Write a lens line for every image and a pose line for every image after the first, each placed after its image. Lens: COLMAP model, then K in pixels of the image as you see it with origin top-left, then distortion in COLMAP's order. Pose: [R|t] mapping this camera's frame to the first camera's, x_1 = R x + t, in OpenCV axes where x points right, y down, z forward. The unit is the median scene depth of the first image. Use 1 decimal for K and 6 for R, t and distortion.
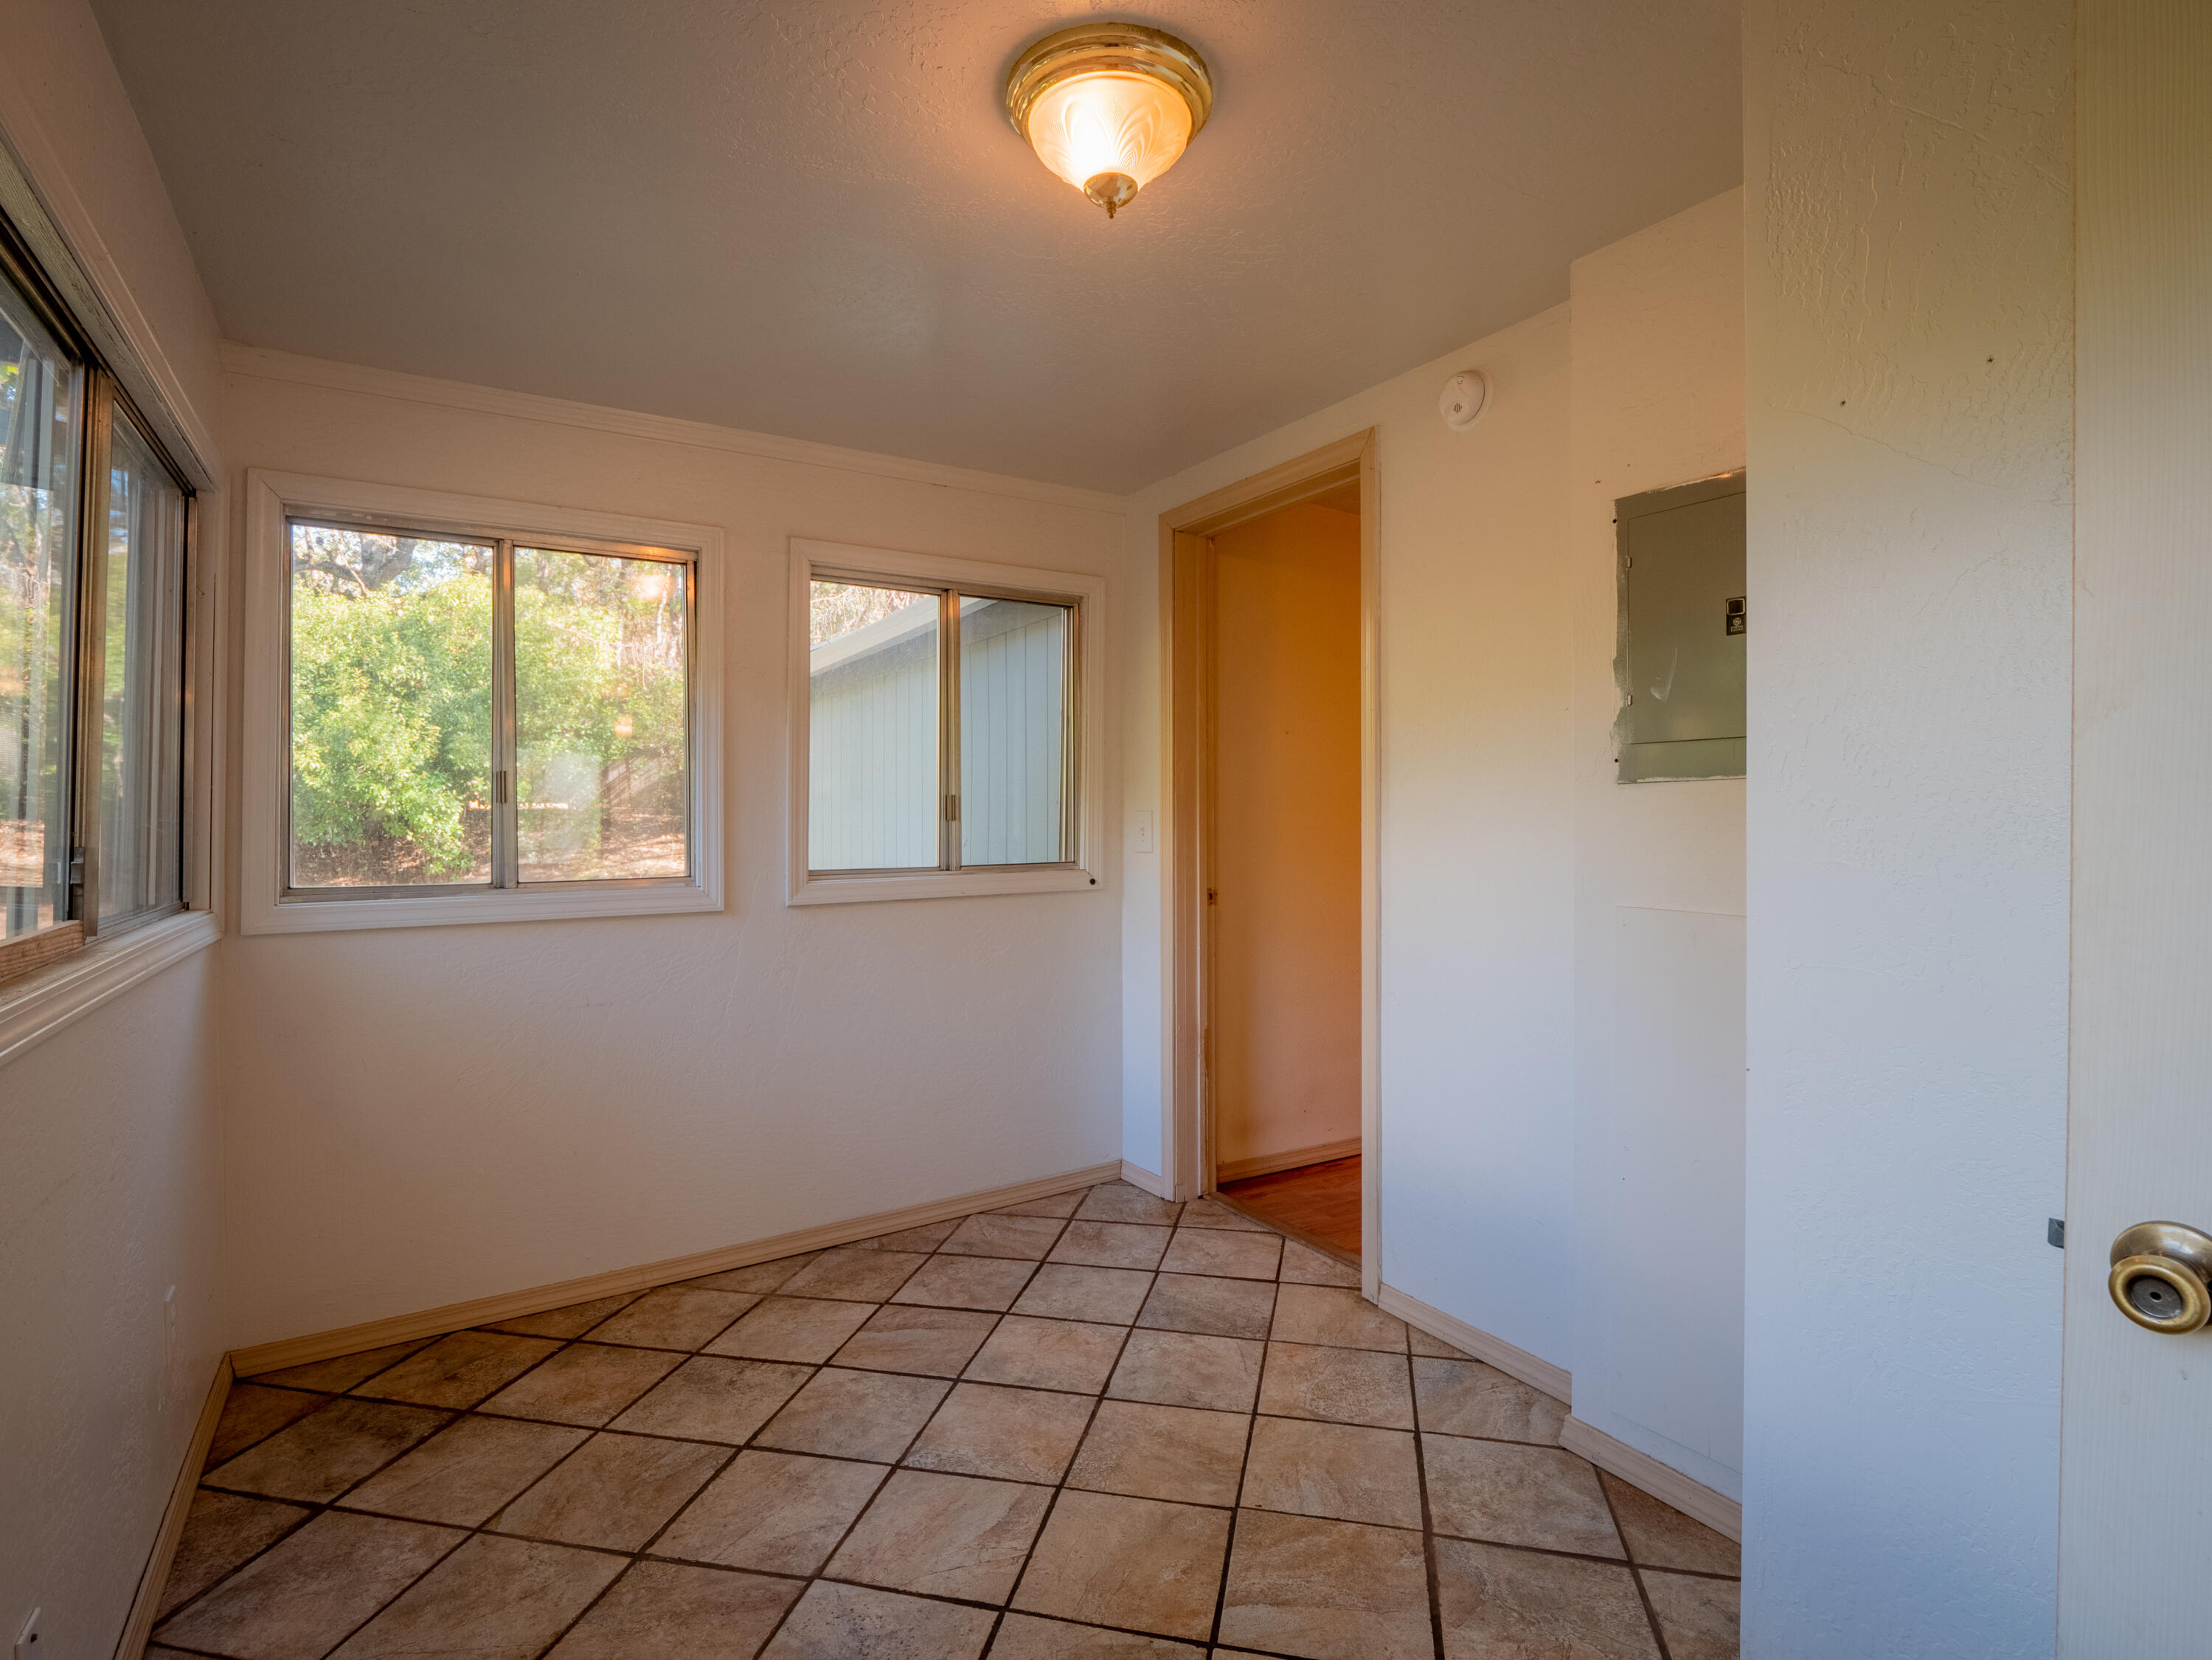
lens RADIAL K [[1084.4, 0, 1106.0], [0, 1084.4, 830.0], [0, 0, 1]] dist [-0.001318, -0.000106]
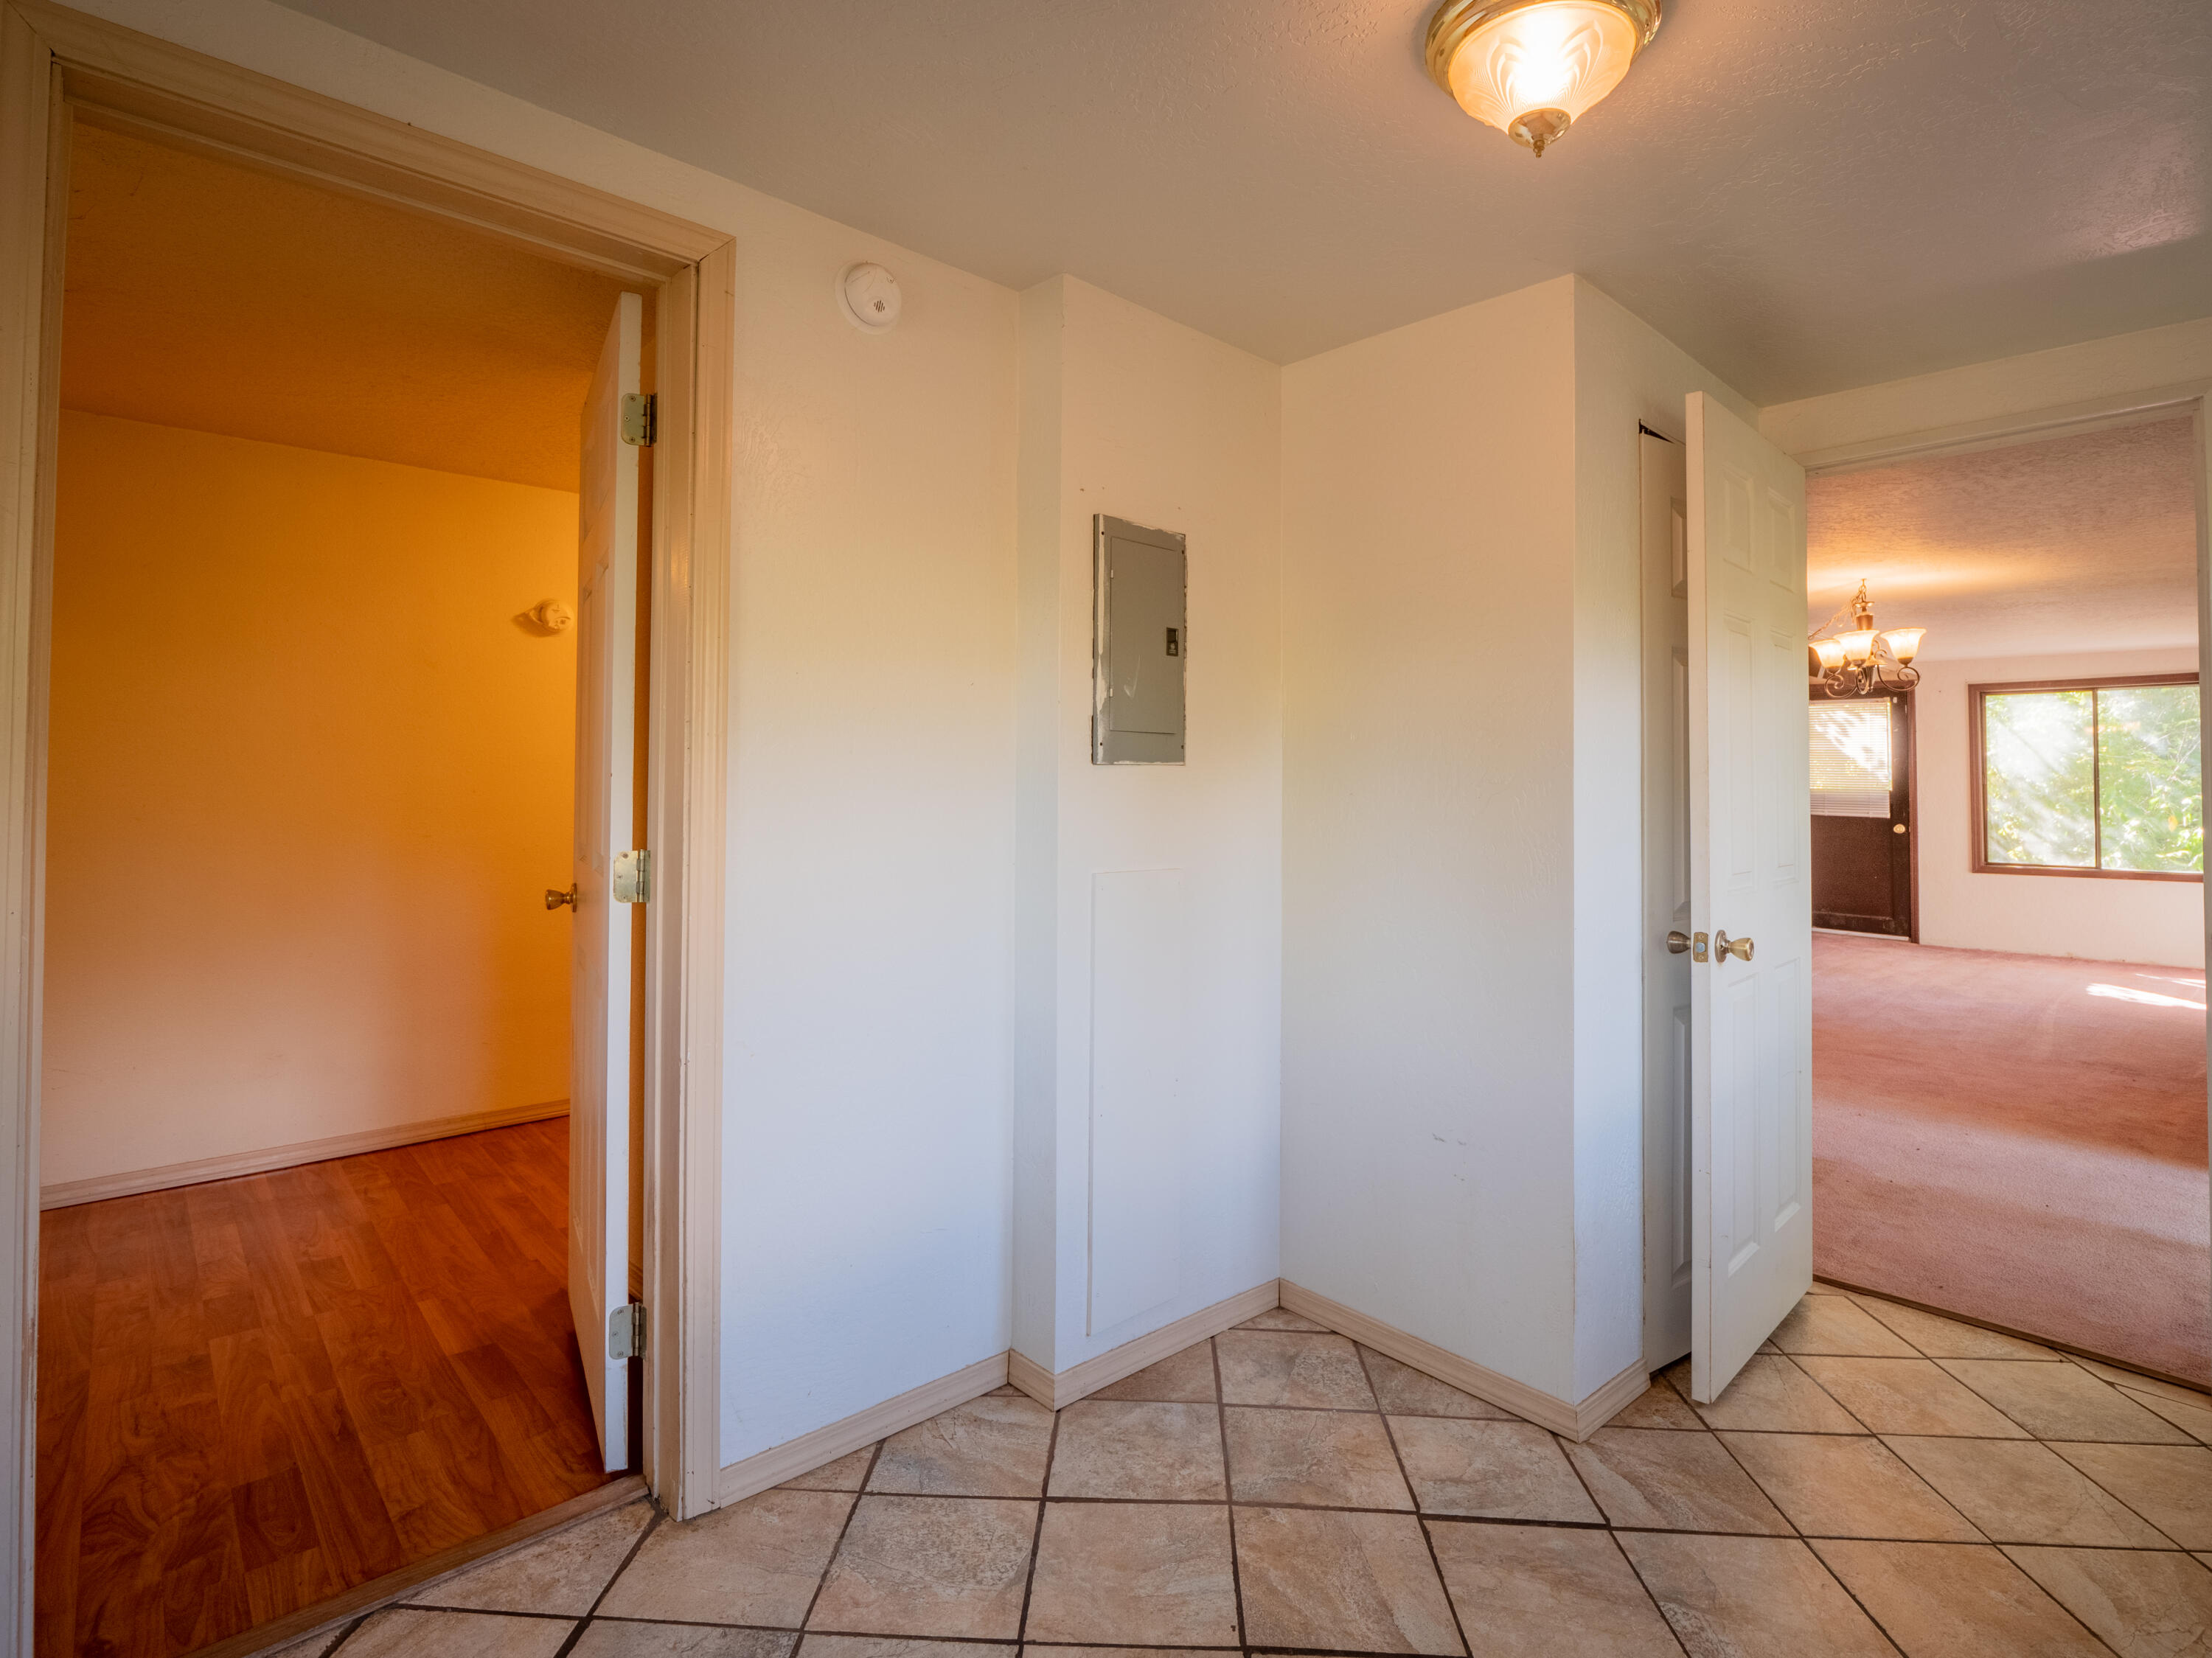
lens RADIAL K [[1119.0, 0, 1105.2], [0, 1119.0, 755.8], [0, 0, 1]] dist [-0.014014, -0.000536]
pose [[-0.171347, 0.021696, 0.984972, -0.688982], [0.006546, 0.999760, -0.020883, -0.028601], [-0.985189, 0.002869, -0.171448, 1.229671]]
